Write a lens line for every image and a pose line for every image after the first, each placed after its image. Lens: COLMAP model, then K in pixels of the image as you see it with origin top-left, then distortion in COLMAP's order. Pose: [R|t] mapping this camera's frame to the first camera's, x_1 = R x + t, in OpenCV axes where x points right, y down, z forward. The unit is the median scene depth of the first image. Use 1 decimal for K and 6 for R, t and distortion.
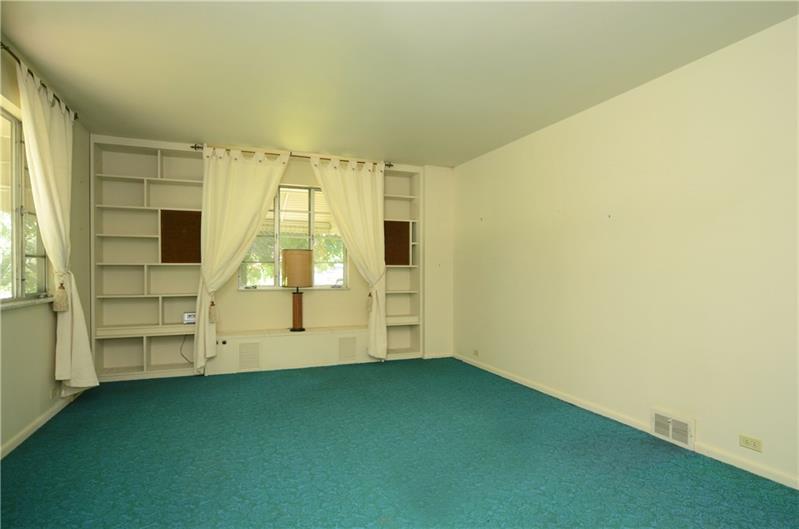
lens RADIAL K [[433.8, 0, 398.9], [0, 433.8, 268.3], [0, 0, 1]] dist [-0.017794, -0.000179]
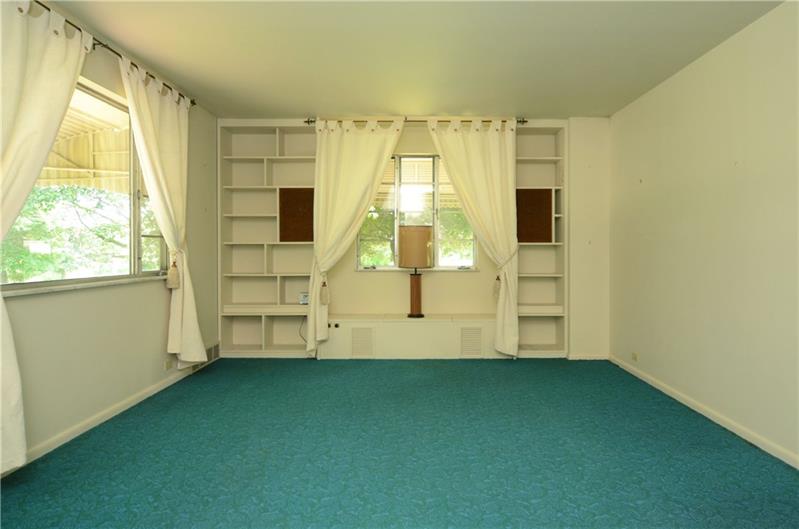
lens RADIAL K [[484.3, 0, 406.5], [0, 484.3, 247.1], [0, 0, 1]] dist [-0.013991, -0.003353]
pose [[0.930736, -0.002898, -0.365679, 0.125620], [0.002869, 0.999996, -0.000623, 0.001274], [0.365680, -0.000469, 0.930741, 0.072084]]
